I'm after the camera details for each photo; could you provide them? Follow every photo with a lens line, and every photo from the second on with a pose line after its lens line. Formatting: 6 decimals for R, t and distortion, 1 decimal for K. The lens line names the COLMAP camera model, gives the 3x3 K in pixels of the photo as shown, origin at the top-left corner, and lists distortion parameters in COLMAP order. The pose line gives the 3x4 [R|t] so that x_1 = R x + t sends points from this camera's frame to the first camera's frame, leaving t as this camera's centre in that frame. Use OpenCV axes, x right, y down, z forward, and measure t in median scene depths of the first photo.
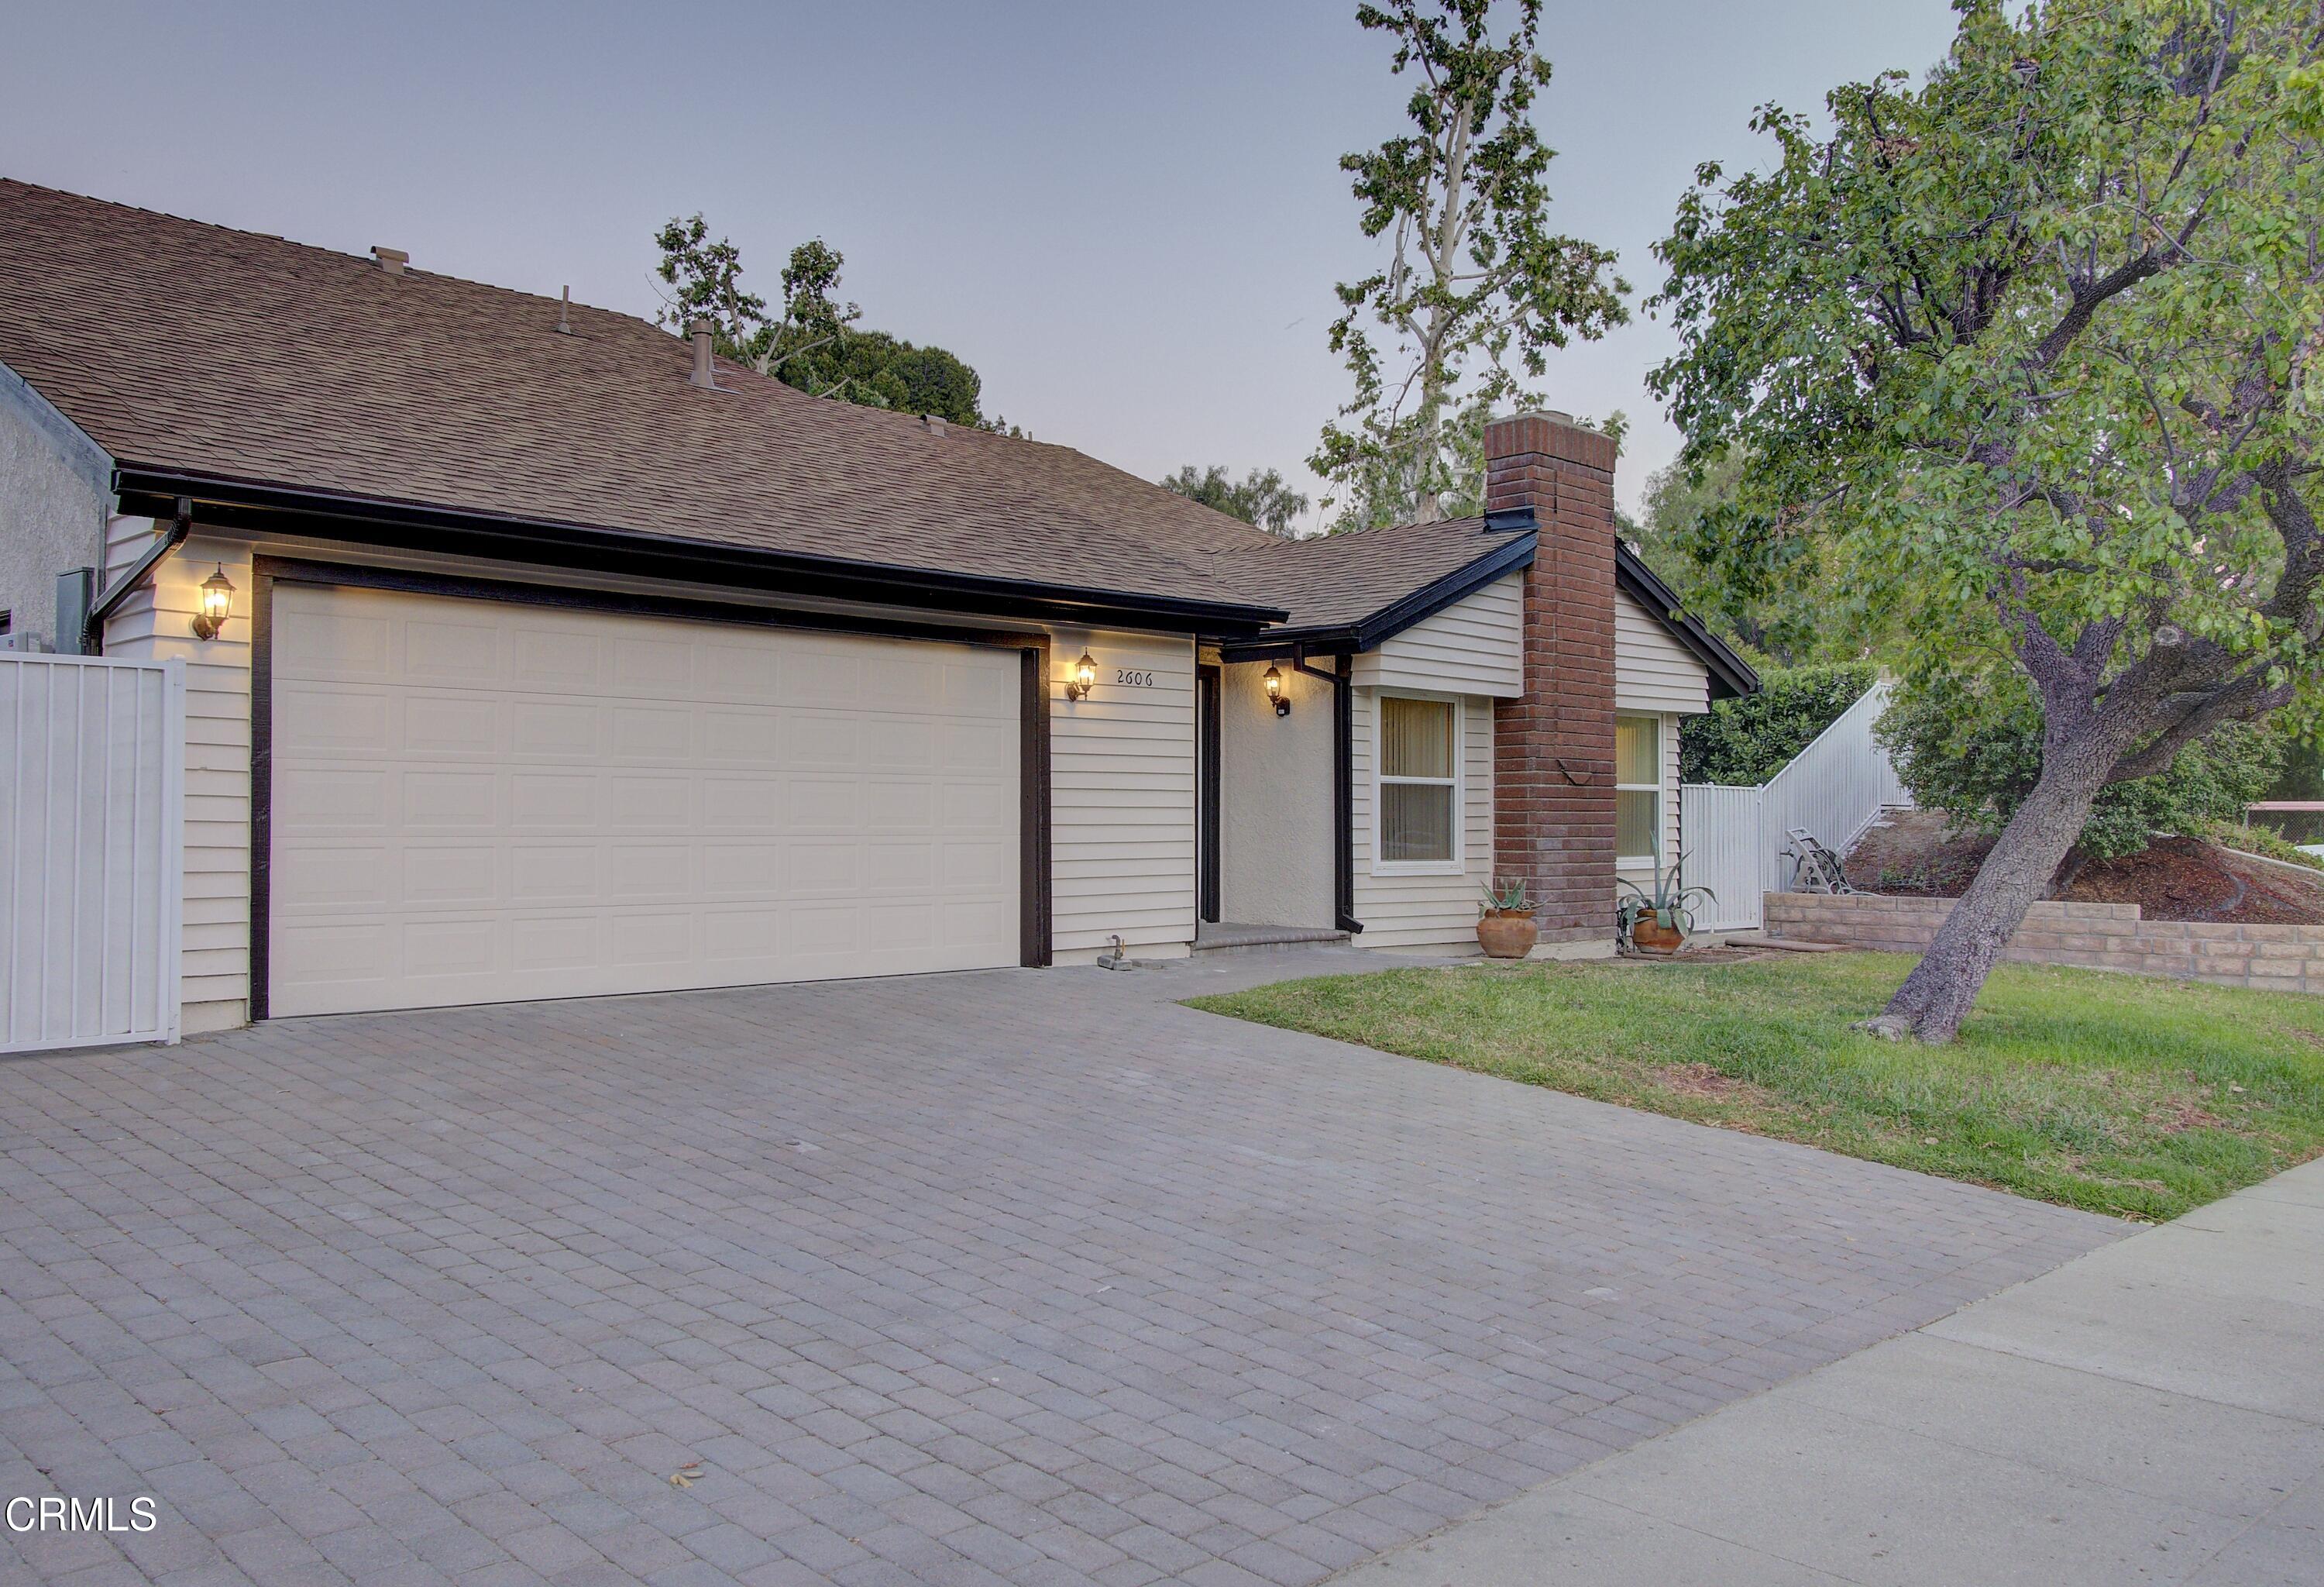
lens RADIAL K [[1865.4, 0, 1179.3], [0, 1865.4, 787.5], [0, 0, 1]] dist [0.014893, 0.002988]
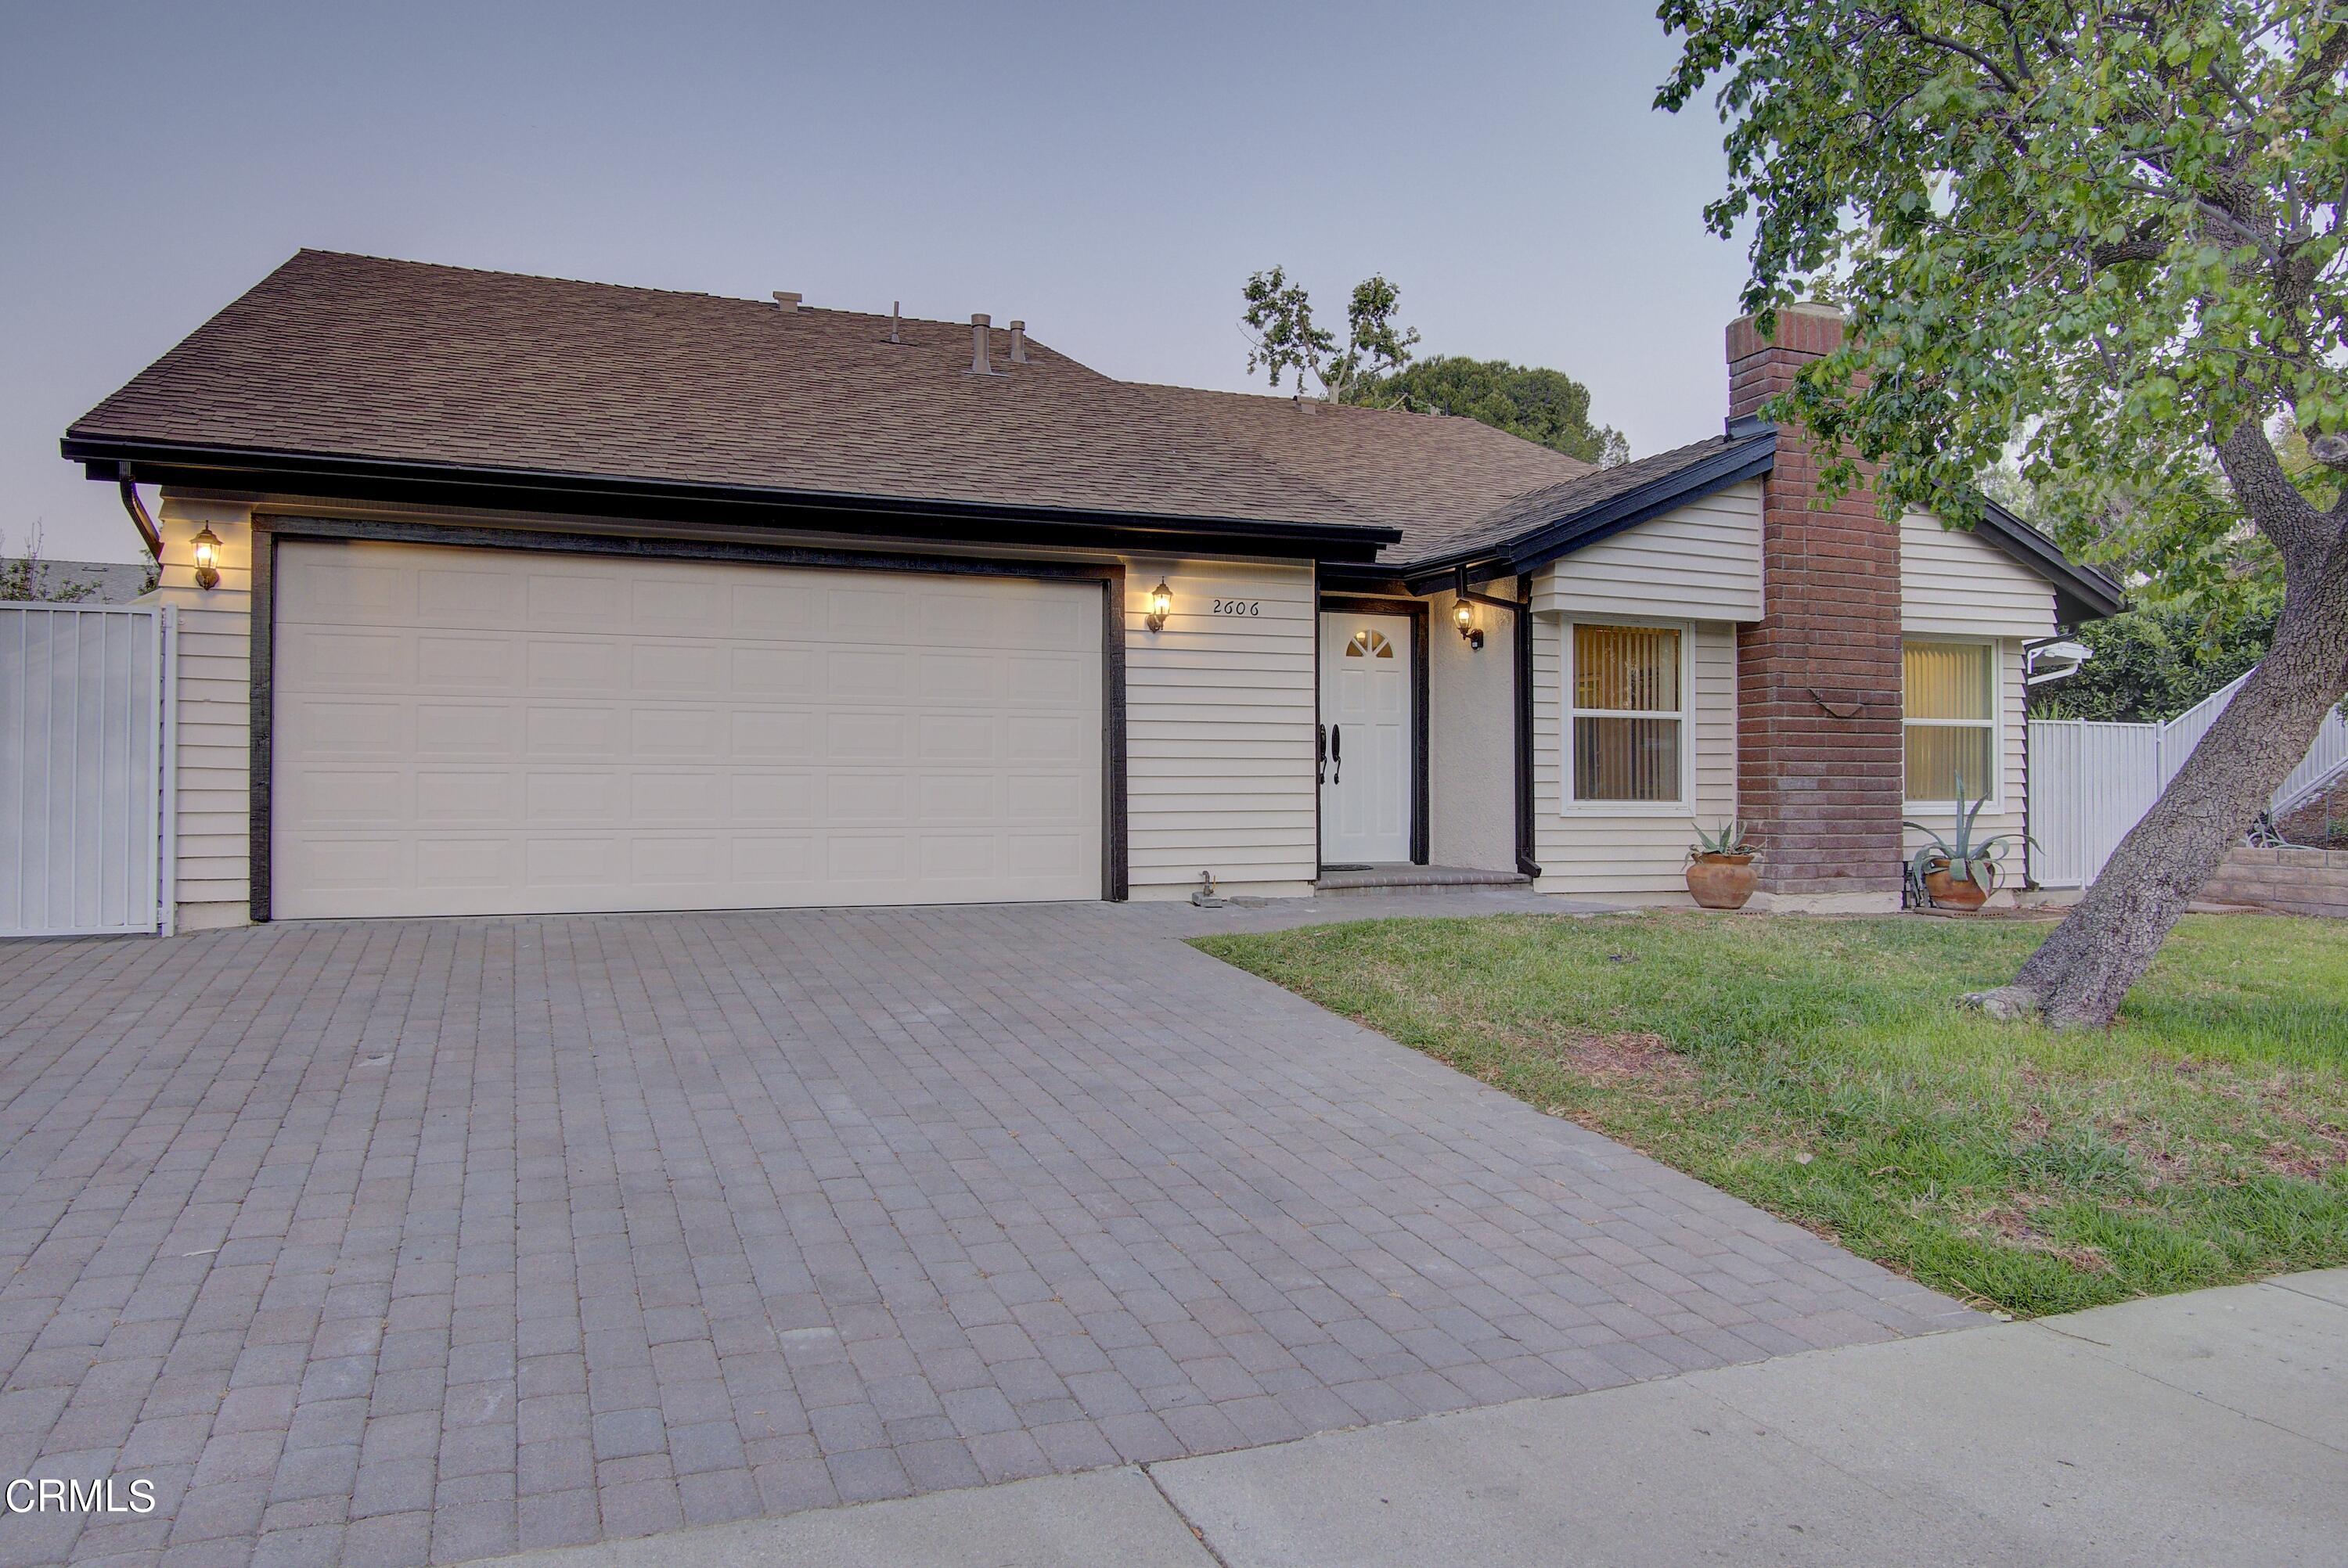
lens RADIAL K [[1578.8, 0, 1195.2], [0, 1578.8, 769.8], [0, 0, 1]] dist [-0.021824, 0.008326]
pose [[0.918865, -0.007699, -0.394497, 0.231351], [0.008877, 0.999960, 0.001162, 0.020310], [0.394472, -0.004570, 0.918897, 0.192979]]
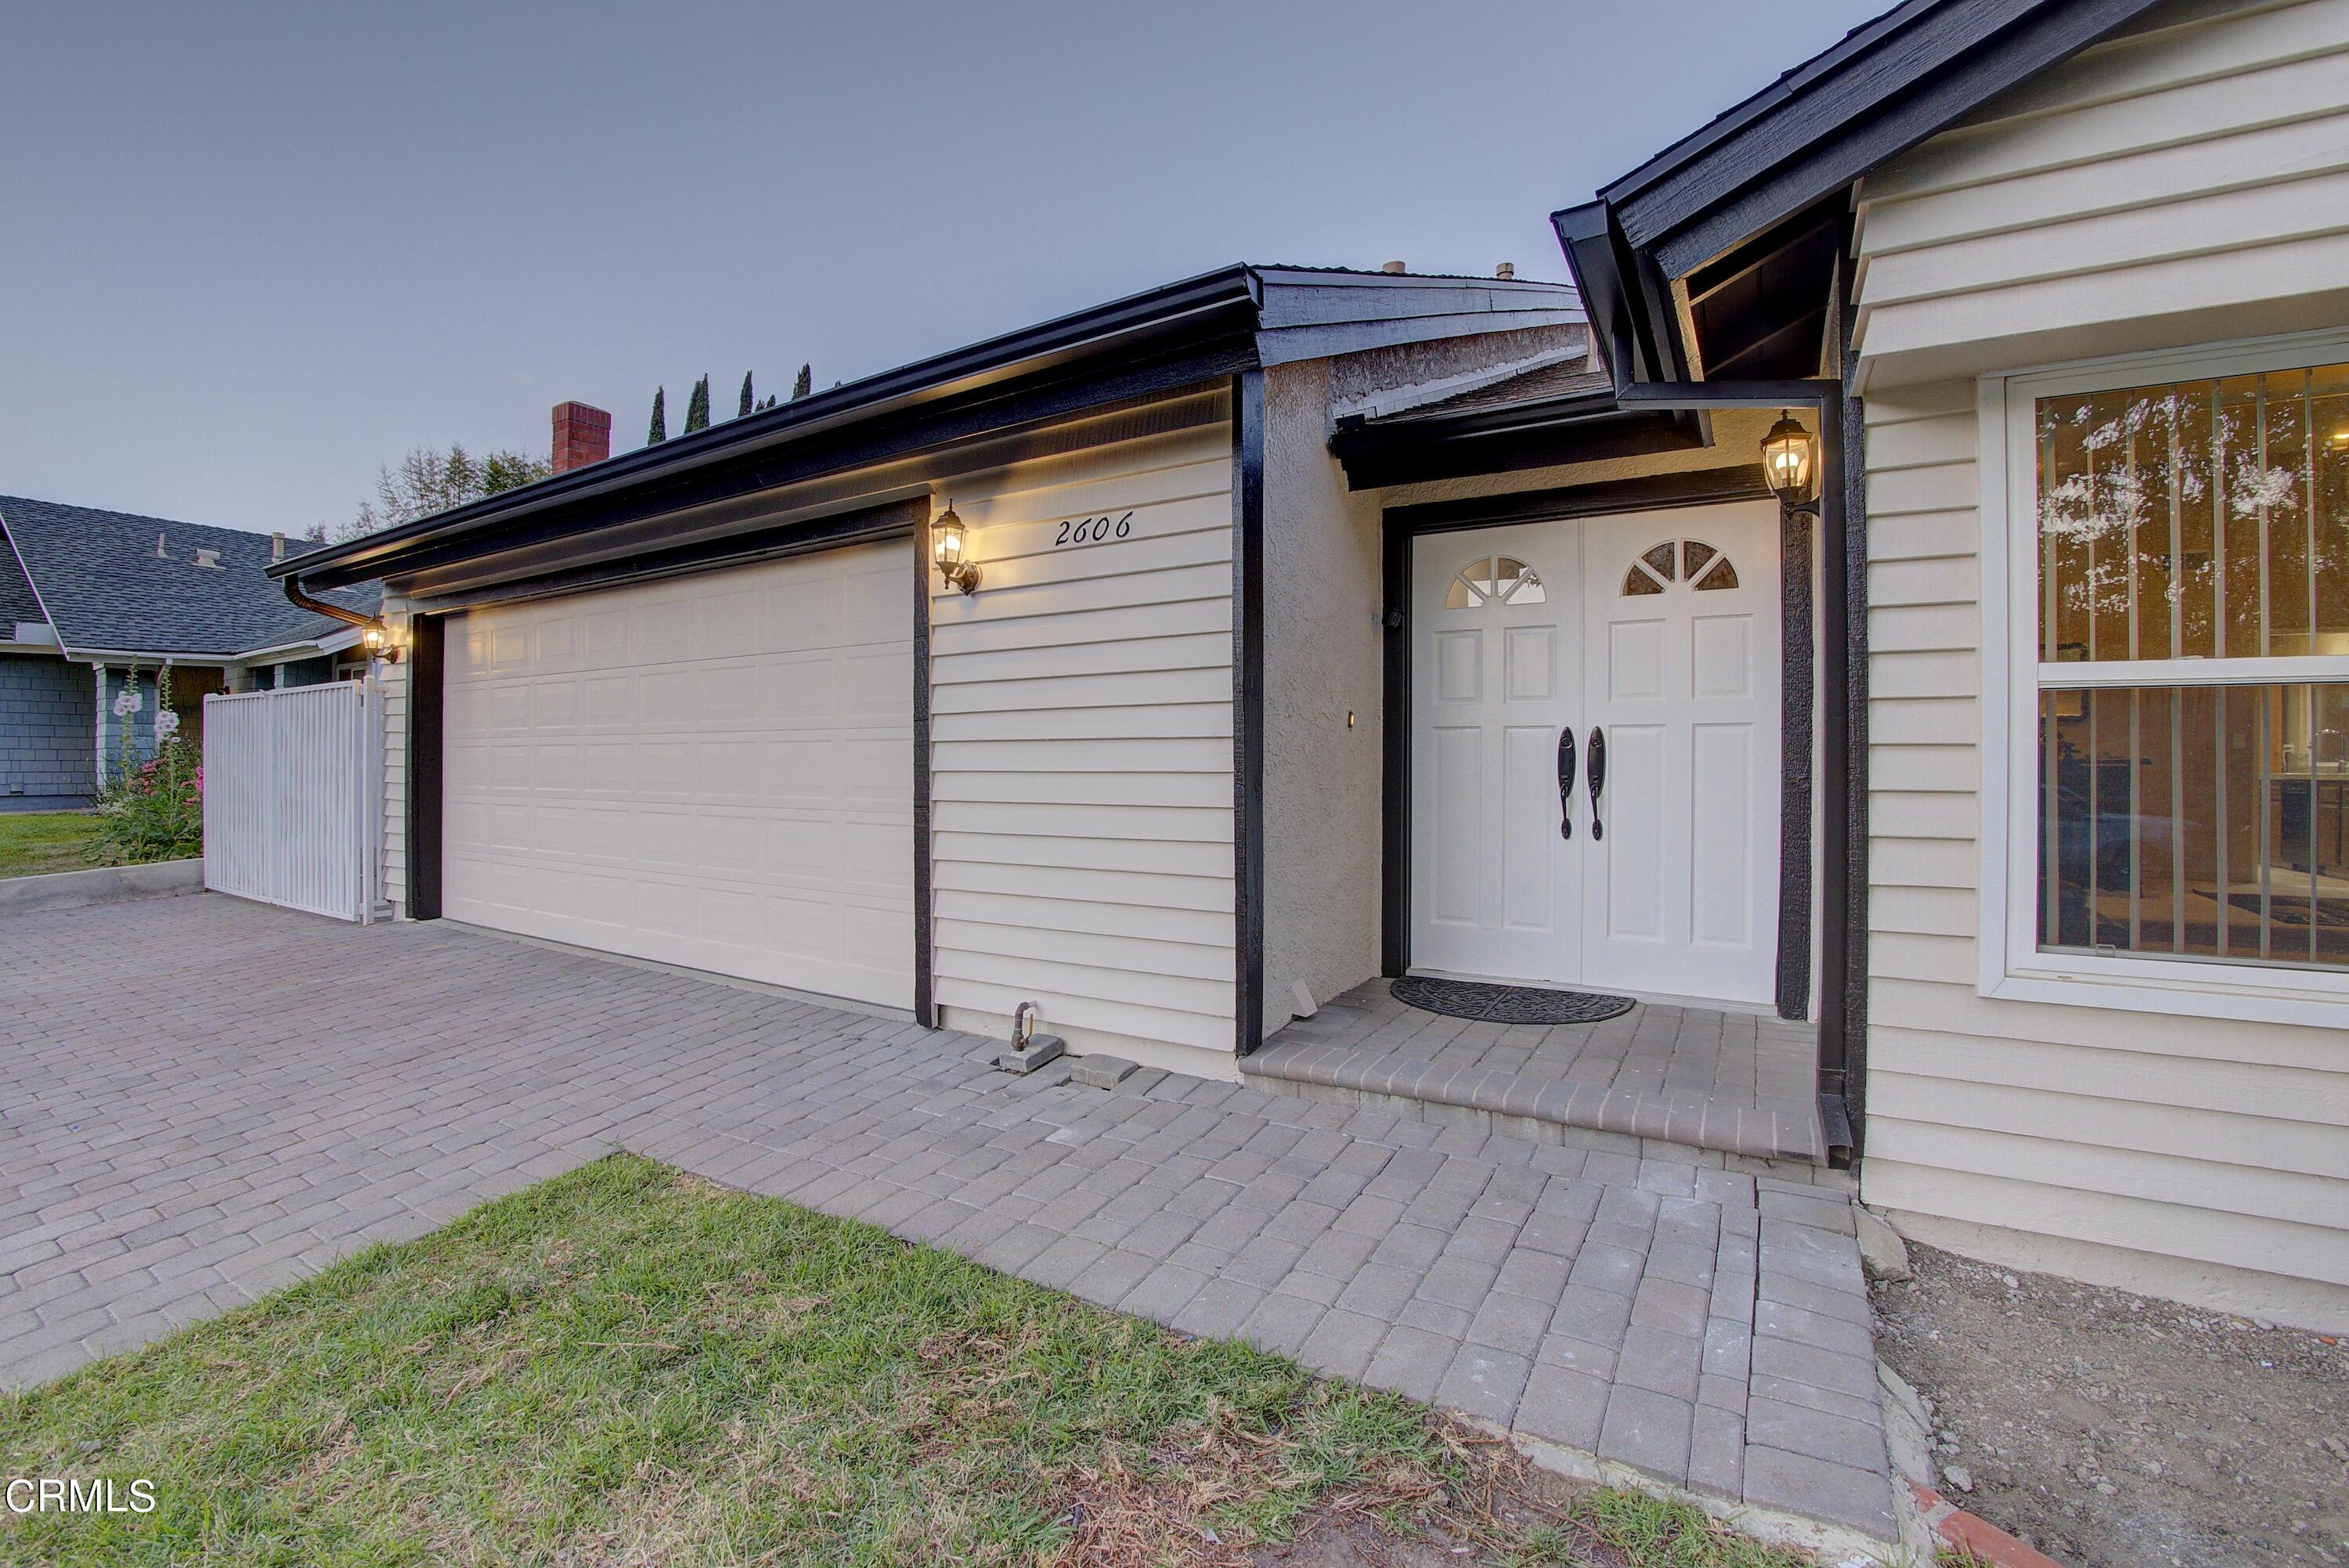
lens RADIAL K [[994.8, 0, 1179.5], [0, 994.8, 767.5], [0, 0, 1]] dist [-0.048943, 0.004182]
pose [[0.242019, -0.001972, -0.970269, 0.211089], [0.015658, 0.999876, 0.001874, 0.007404], [0.970145, -0.015646, 0.242020, 0.785631]]
